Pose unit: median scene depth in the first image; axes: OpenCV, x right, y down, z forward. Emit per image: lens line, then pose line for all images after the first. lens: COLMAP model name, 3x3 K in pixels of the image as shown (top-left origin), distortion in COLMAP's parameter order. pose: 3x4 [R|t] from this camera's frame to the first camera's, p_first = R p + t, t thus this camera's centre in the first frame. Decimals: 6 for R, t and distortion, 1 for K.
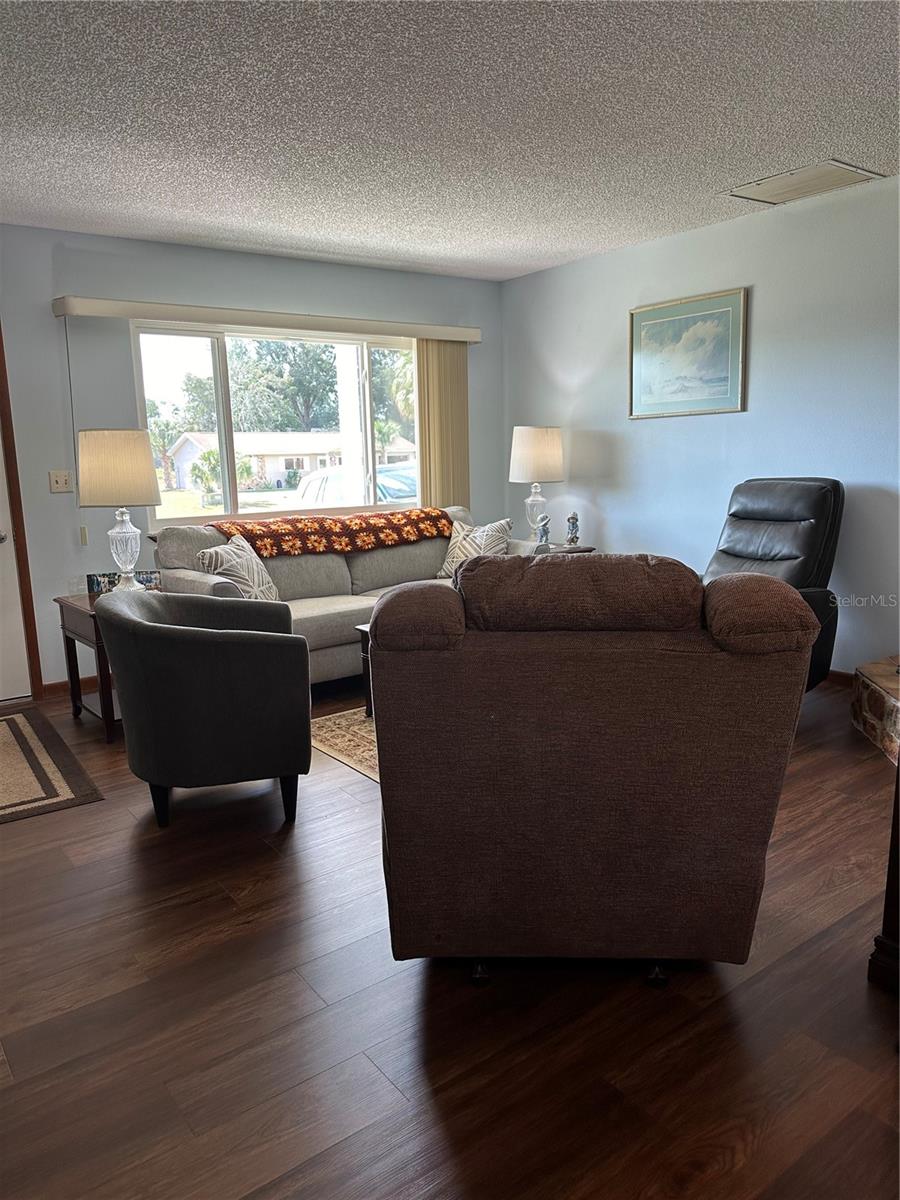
lens RADIAL K [[850.9, 0, 448.1], [0, 850.9, 602.8], [0, 0, 1]] dist [0.068268, -0.075649]
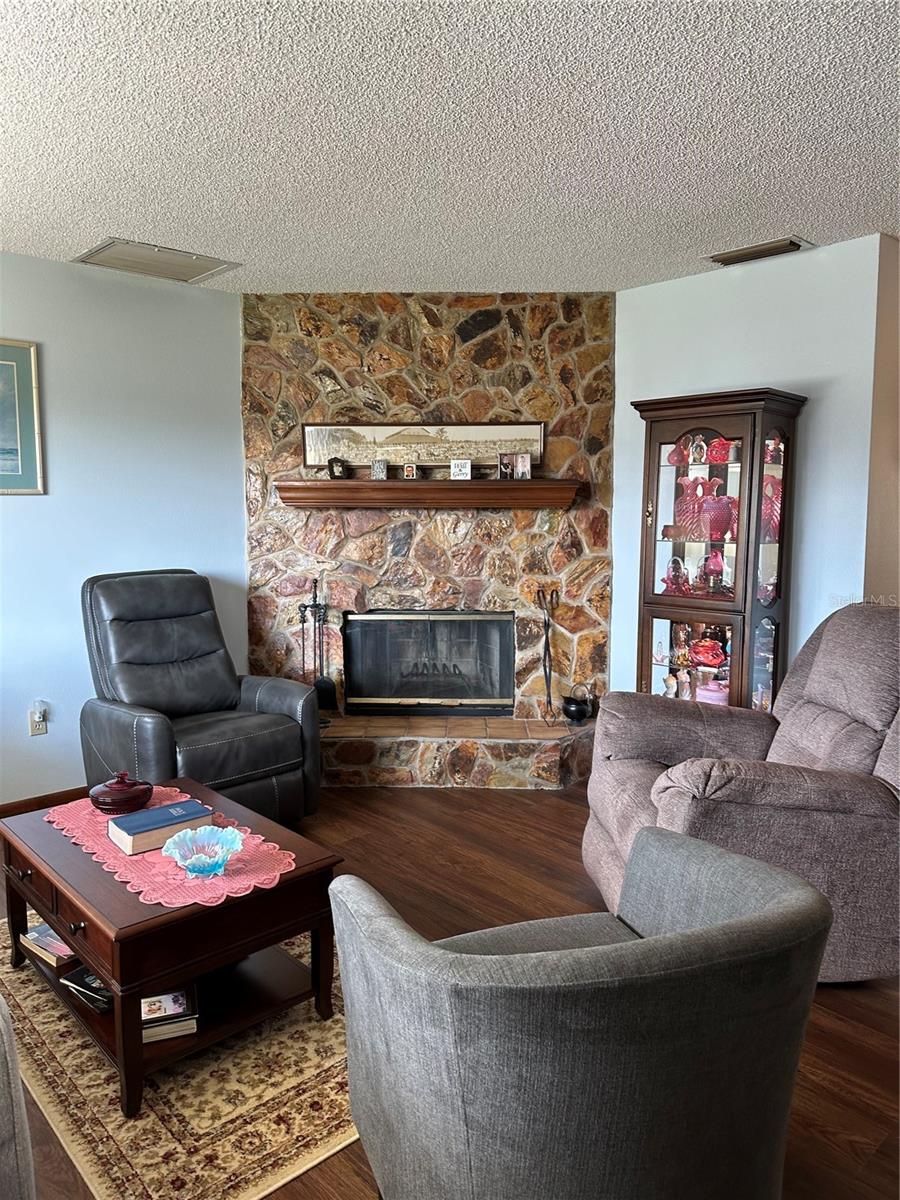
lens RADIAL K [[850.9, 0, 445.0], [0, 850.9, 595.6], [0, 0, 1]] dist [0.068268, -0.075649]
pose [[-0.100107, -0.077067, 0.991988, -0.545593], [0.184007, 0.978364, 0.094577, -0.154521], [-0.977814, 0.192001, -0.083760, 0.802045]]
